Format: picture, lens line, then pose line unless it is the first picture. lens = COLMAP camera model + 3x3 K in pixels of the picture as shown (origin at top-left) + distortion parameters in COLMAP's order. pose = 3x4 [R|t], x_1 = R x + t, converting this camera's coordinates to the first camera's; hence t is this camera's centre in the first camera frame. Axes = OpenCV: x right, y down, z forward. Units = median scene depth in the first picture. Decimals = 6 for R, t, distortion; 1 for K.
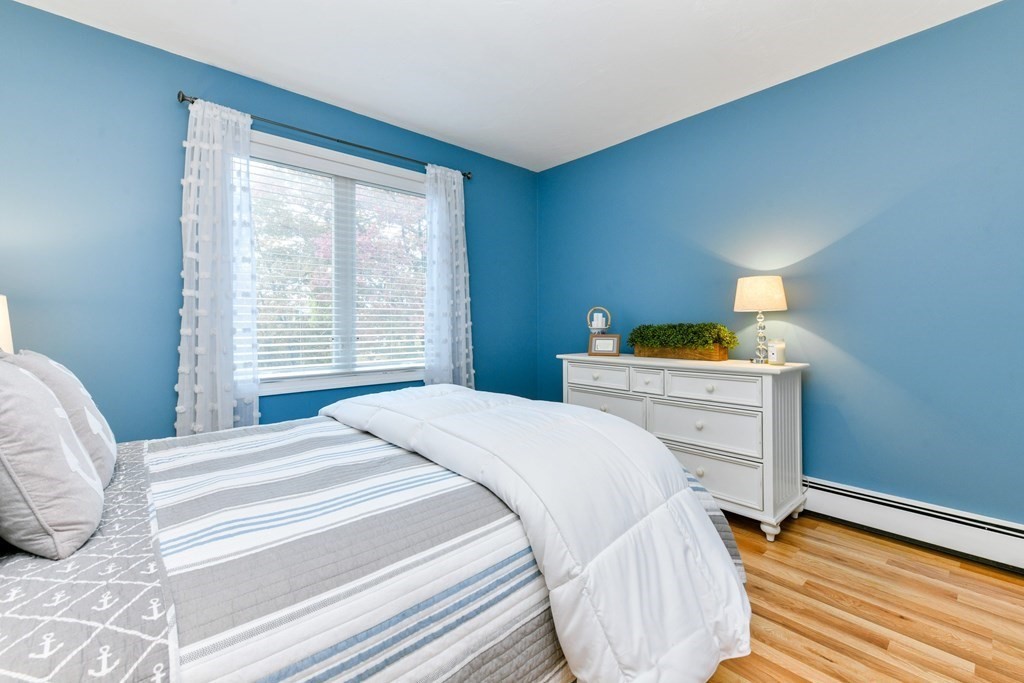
lens RADIAL K [[423.9, 0, 513.2], [0, 423.9, 327.8], [0, 0, 1]] dist [-0.000848, -0.000275]
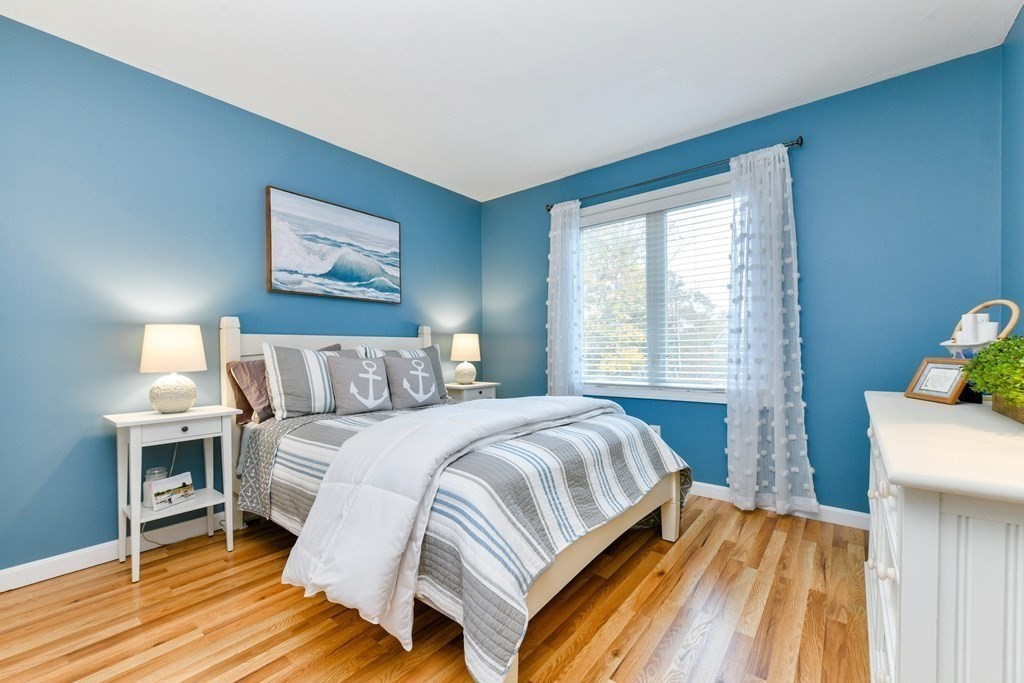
lens RADIAL K [[420.3, 0, 513.7], [0, 420.3, 357.6], [0, 0, 1]] dist [0.000025, -0.000007]
pose [[0.174723, 0.023016, -0.984349, 0.646571], [0.000100, 0.999726, 0.023393, 0.004000], [0.984618, -0.004186, 0.174672, 0.445931]]
